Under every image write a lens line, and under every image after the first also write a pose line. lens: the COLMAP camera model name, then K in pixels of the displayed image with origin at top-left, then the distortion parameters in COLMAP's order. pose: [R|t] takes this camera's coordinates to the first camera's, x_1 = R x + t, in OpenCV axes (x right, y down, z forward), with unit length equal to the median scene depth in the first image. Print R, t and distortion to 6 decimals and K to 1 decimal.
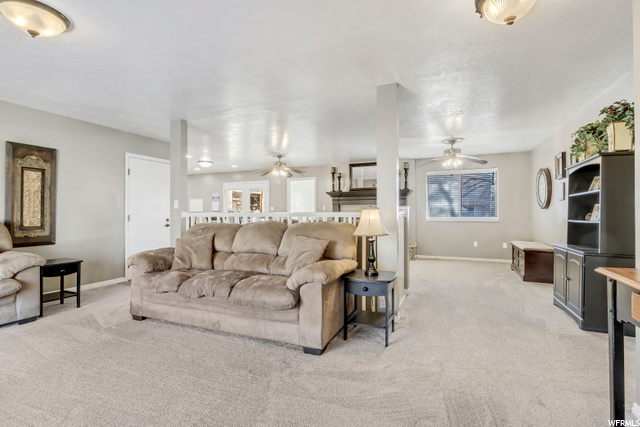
lens RADIAL K [[304.9, 0, 323.0], [0, 304.9, 209.6], [0, 0, 1]] dist [-0.001336, -0.000594]
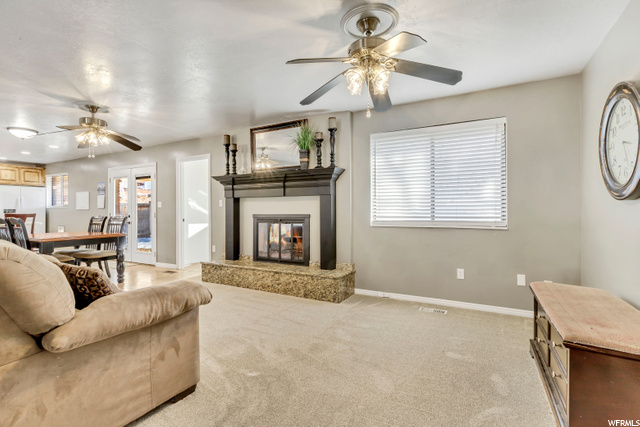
lens RADIAL K [[304.9, 0, 324.1], [0, 304.9, 210.1], [0, 0, 1]] dist [-0.001336, -0.000594]
pose [[0.995928, -0.001135, -0.090145, 0.282442], [0.001906, 0.999962, 0.008472, 0.004144], [0.090132, -0.008609, 0.995893, 0.423035]]
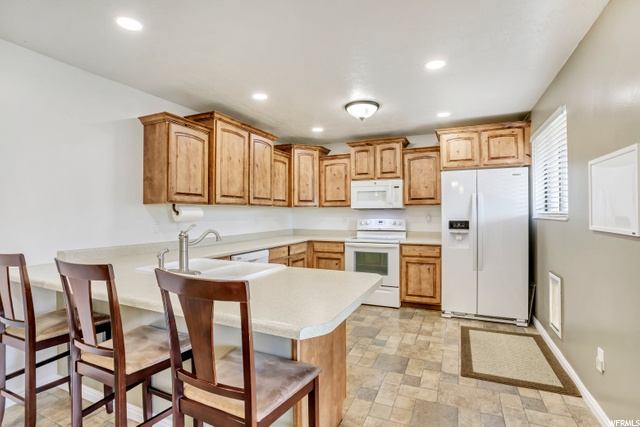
lens RADIAL K [[304.9, 0, 337.8], [0, 304.9, 204.8], [0, 0, 1]] dist [-0.001336, -0.000594]
pose [[-0.002655, -0.021481, -0.999766, -0.321191], [0.020998, 0.999548, -0.021532, -0.009185], [0.999776, -0.021051, -0.002202, 1.089878]]
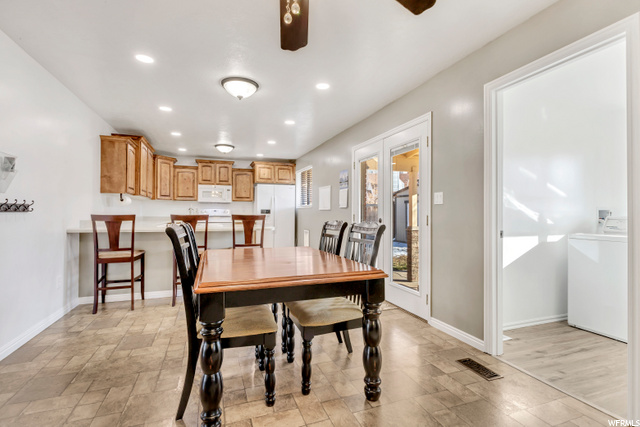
lens RADIAL K [[304.9, 0, 314.0], [0, 304.9, 214.7], [0, 0, 1]] dist [-0.001336, -0.000594]
pose [[0.667494, 0.009151, -0.744559, -0.018021], [0.003101, 0.999882, 0.015069, 0.009682], [0.744609, -0.012368, 0.667386, 0.783785]]
